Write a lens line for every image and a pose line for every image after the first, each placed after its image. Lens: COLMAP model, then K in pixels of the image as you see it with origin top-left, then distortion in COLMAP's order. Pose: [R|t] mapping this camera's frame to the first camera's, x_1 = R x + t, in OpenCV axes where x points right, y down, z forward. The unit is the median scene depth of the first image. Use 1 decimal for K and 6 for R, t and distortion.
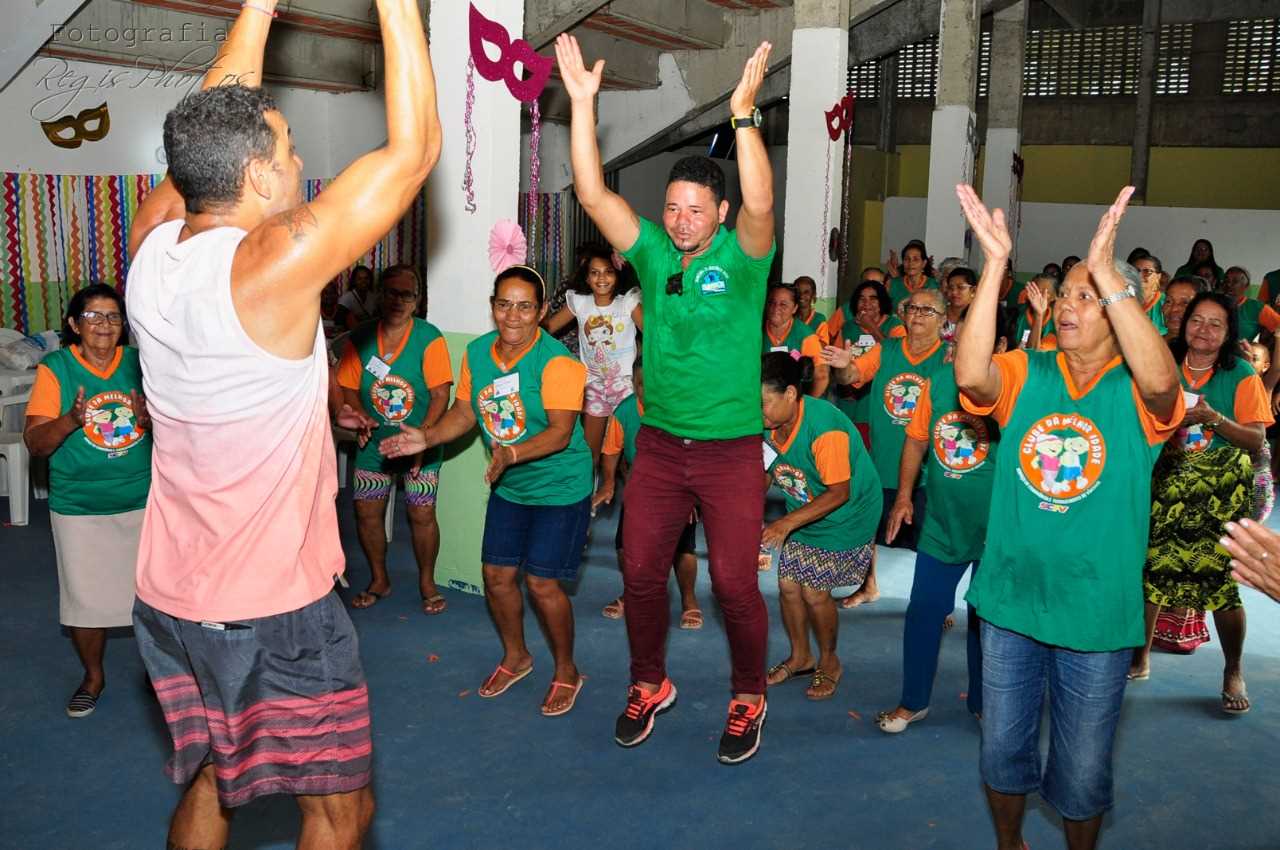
lens RADIAL K [[1149.7, 0, 636.7], [0, 1149.7, 421.9], [0, 0, 1]] dist [-0.154949, 0.138016]
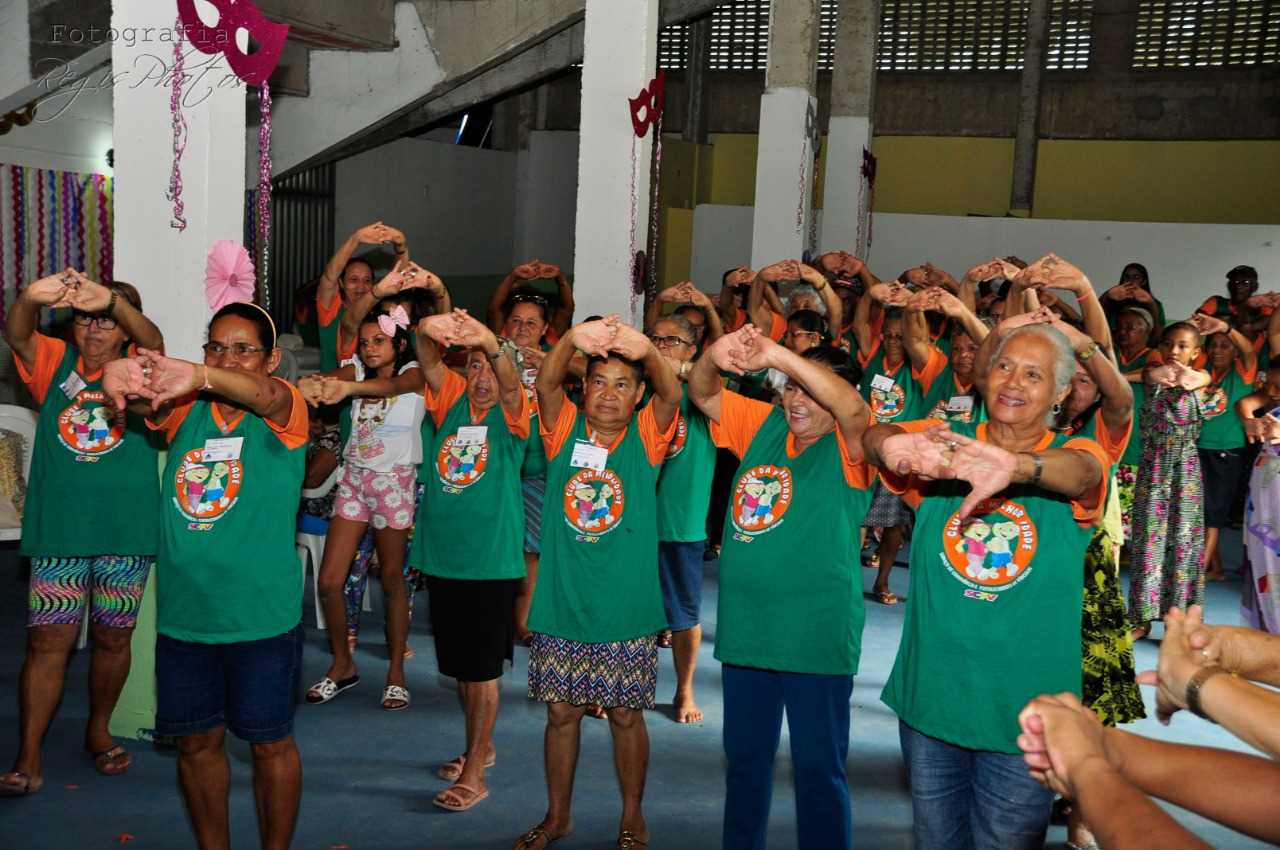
lens RADIAL K [[1581.3, 0, 636.8], [0, 1581.3, 415.5], [0, 0, 1]] dist [0.156664, 0.000000]
pose [[0.983128, -0.001002, 0.182918, -0.017793], [0.011077, 0.998476, -0.054067, -0.000865], [-0.182585, 0.055181, 0.981640, -0.032633]]
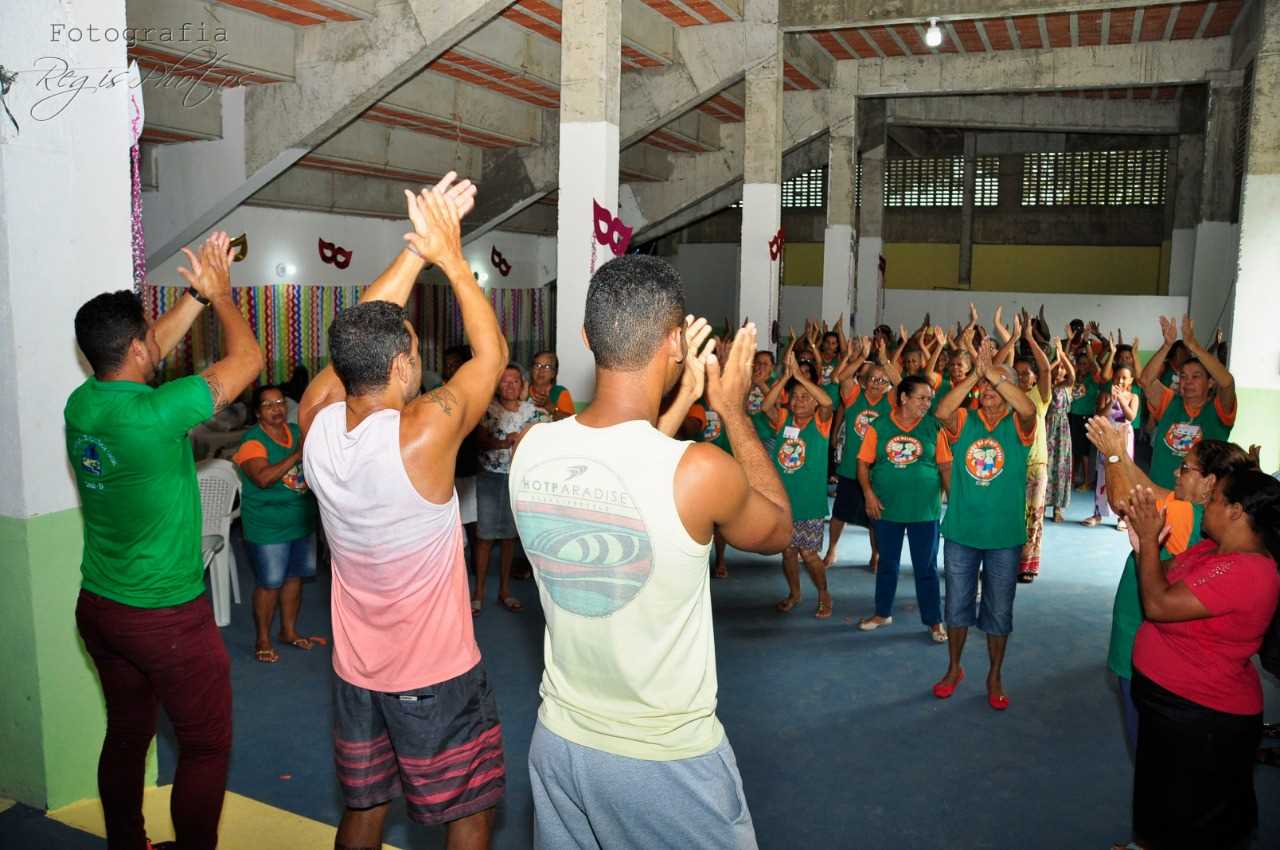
lens RADIAL K [[995.7, 0, 643.9], [0, 995.7, 419.1], [0, 0, 1]] dist [-0.161781, 0.148691]
pose [[0.993515, -0.023847, 0.111175, -0.094915], [0.028885, 0.998617, -0.043926, 0.003912], [-0.109973, 0.046852, 0.992830, -0.158979]]
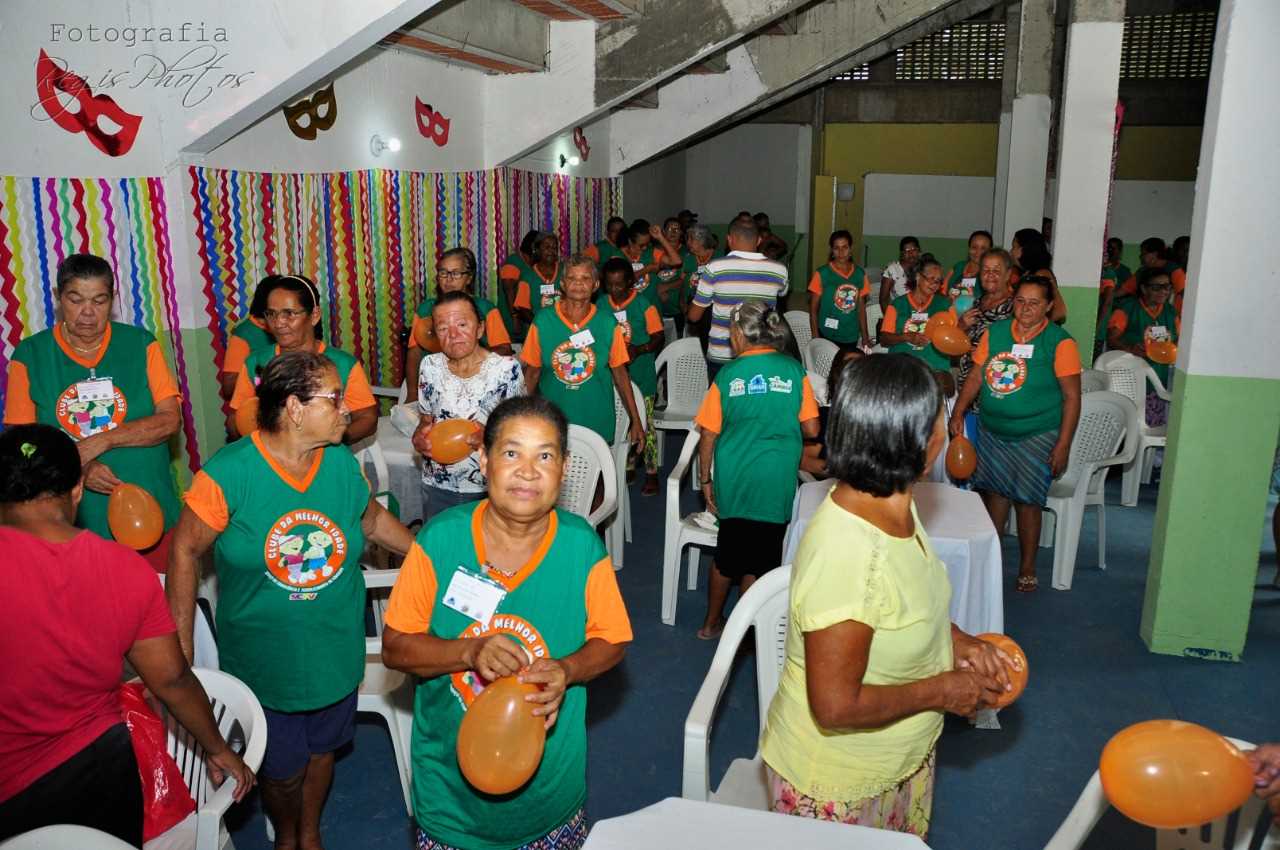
lens RADIAL K [[995.7, 0, 629.2], [0, 995.7, 424.7], [0, 0, 1]] dist [-0.161781, 0.148691]
pose [[0.965427, -0.080968, 0.247780, -0.336566], [0.064855, 0.995256, 0.072527, -0.054795], [-0.252477, -0.053950, 0.966098, 0.179334]]
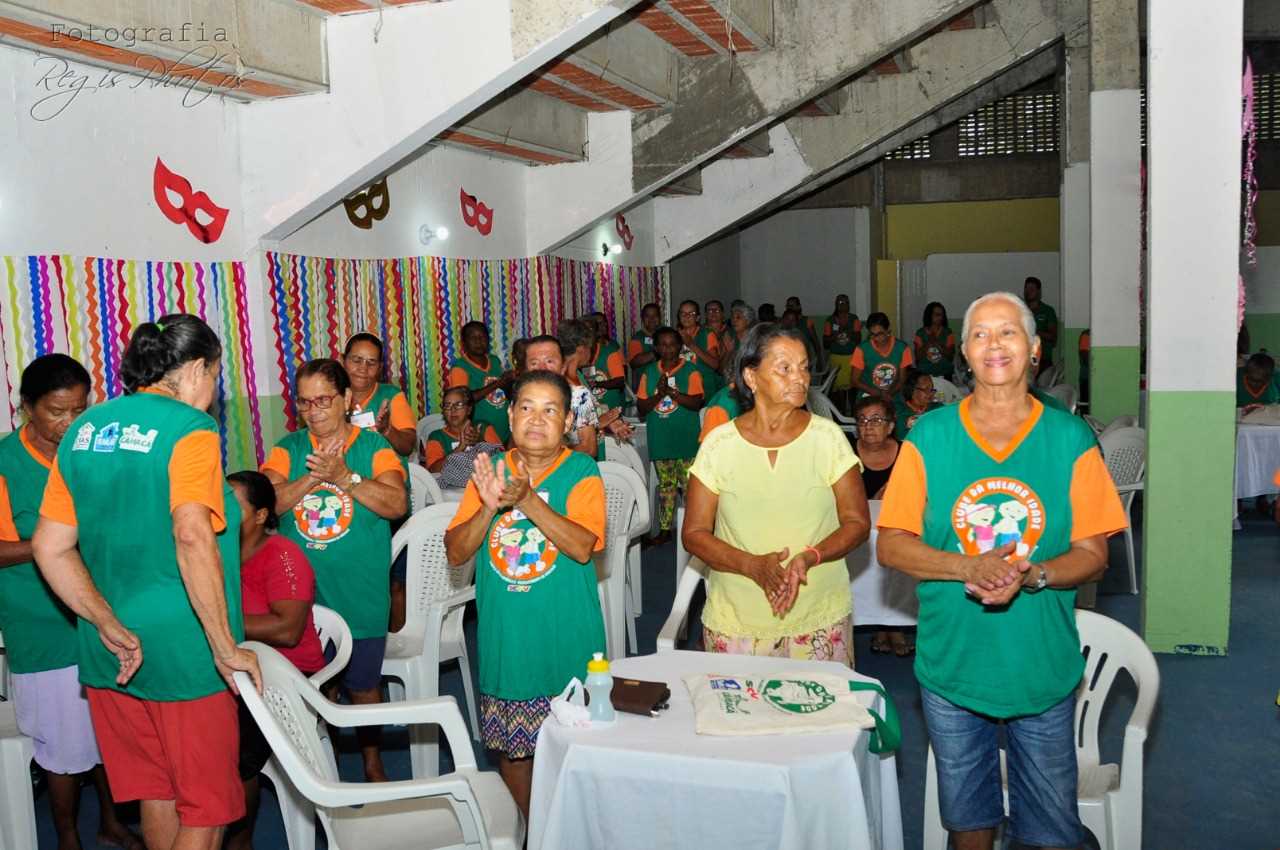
lens RADIAL K [[1149.7, 0, 632.7], [0, 1149.7, 426.9], [0, 0, 1]] dist [-0.154949, 0.138016]
pose [[0.975694, -0.080474, 0.203825, -0.352619], [0.092532, 0.994437, -0.050323, -0.020311], [-0.198642, 0.067960, 0.977713, 0.071596]]
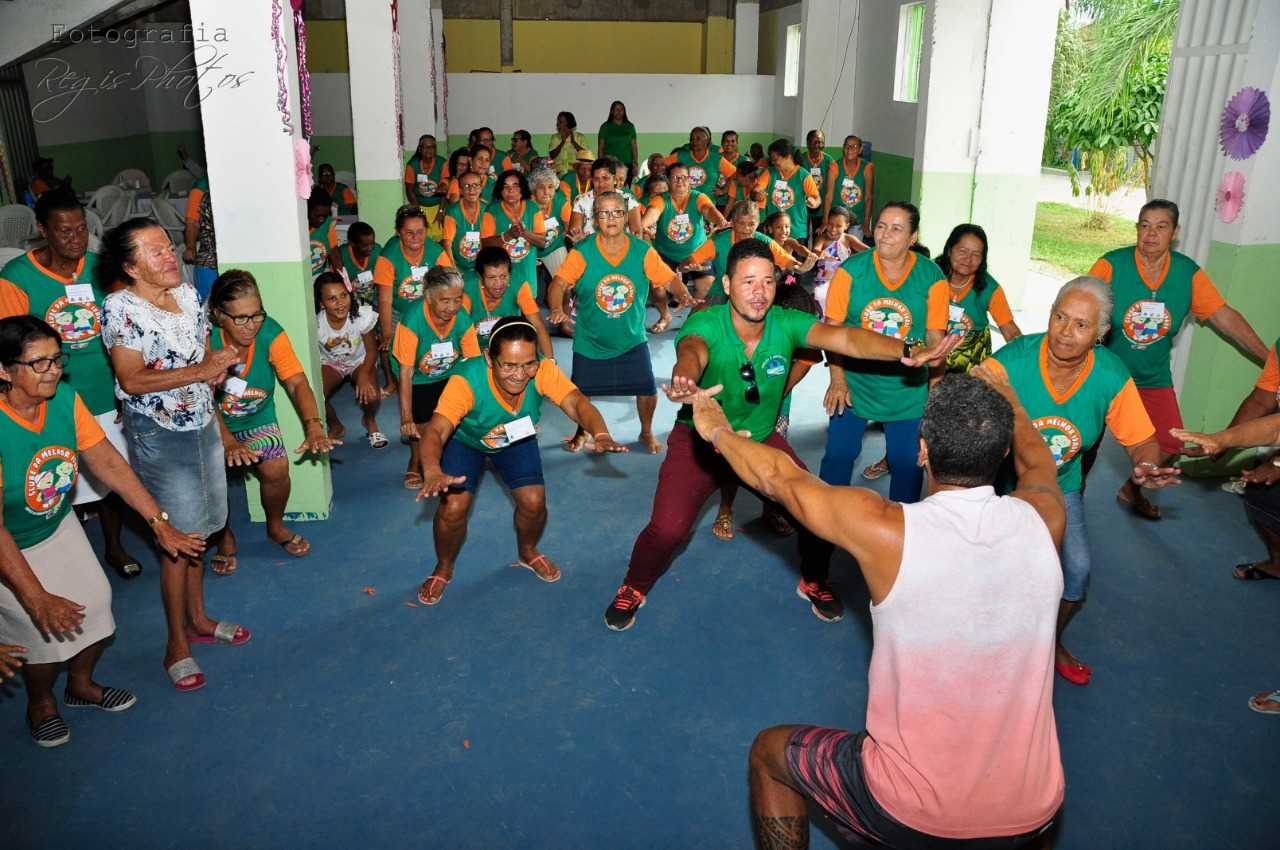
lens RADIAL K [[995.7, 0, 642.0], [0, 995.7, 420.1], [0, 0, 1]] dist [-0.161781, 0.148691]
pose [[0.788993, -0.217531, 0.574604, -0.171668], [0.121118, 0.971941, 0.201645, -0.032277], [-0.602346, -0.089502, 0.793202, 0.068406]]
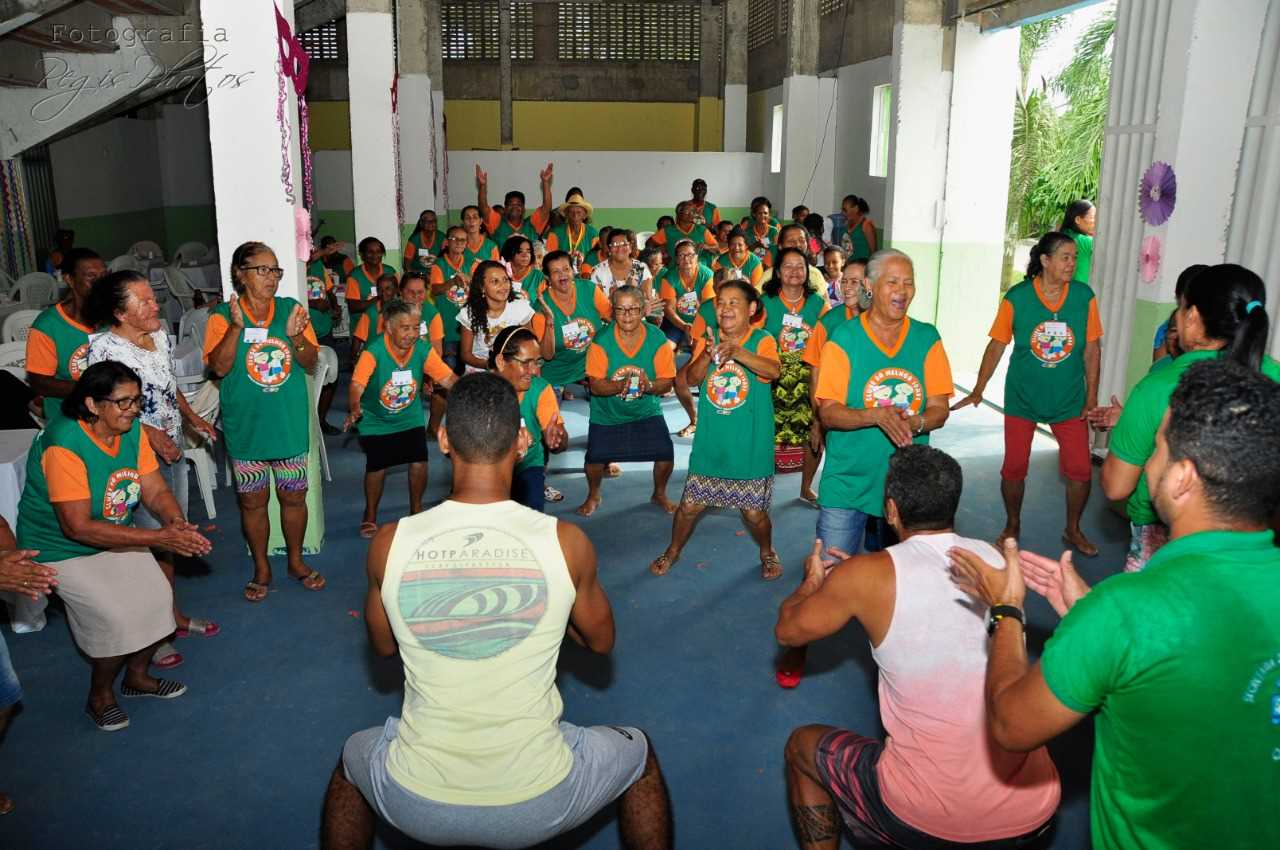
lens RADIAL K [[995.7, 0, 640.2], [0, 995.7, 425.0], [0, 0, 1]] dist [-0.161781, 0.148691]
pose [[0.792671, -0.176779, 0.583457, -0.181787], [0.121560, 0.983649, 0.132882, -0.025046], [-0.597407, -0.034407, 0.801199, 0.030610]]
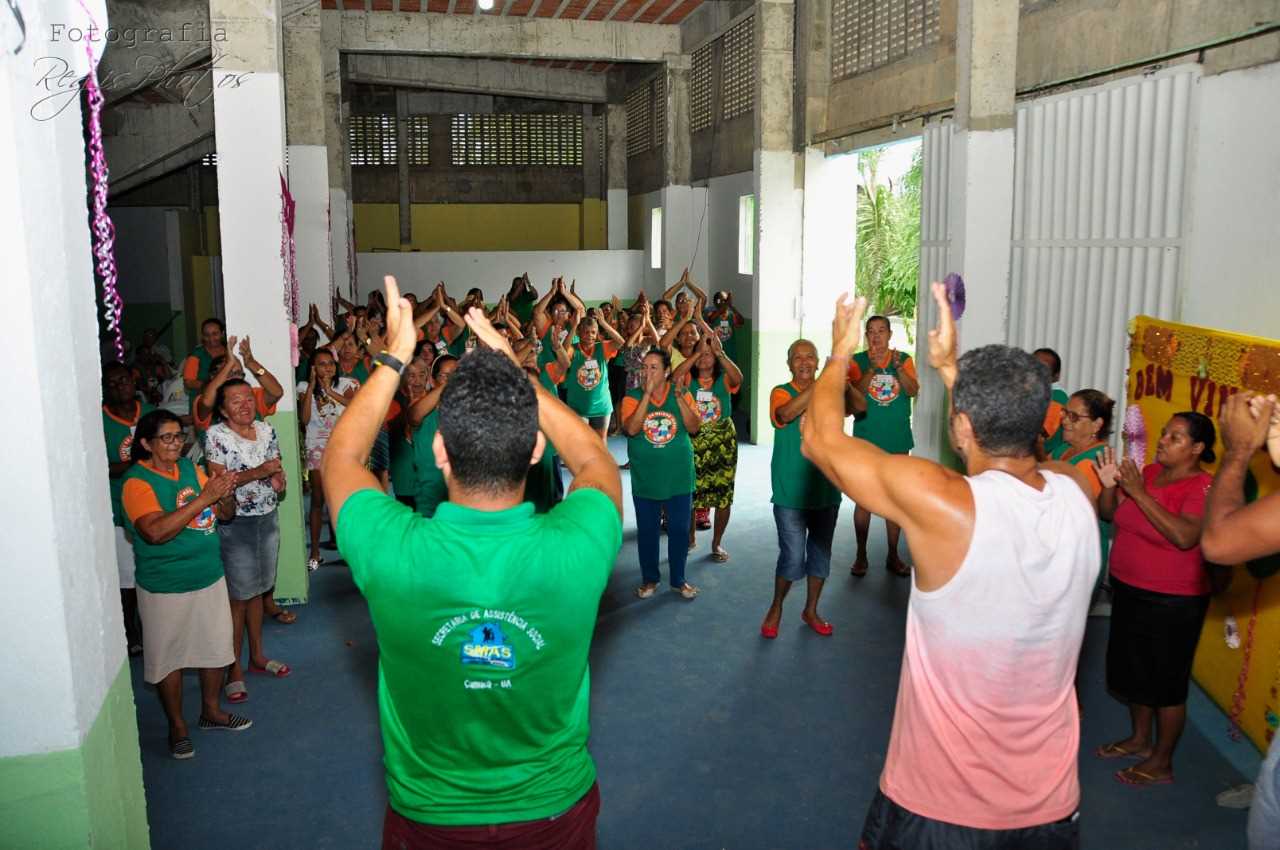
lens RADIAL K [[991.2, 0, 637.8], [0, 991.2, 421.8], [0, 0, 1]] dist [-0.131945, 0.086956]
pose [[0.714302, -0.149120, 0.683766, -0.265443], [0.145016, 0.987368, 0.063839, -0.032648], [-0.684648, 0.053556, 0.726903, -0.046324]]
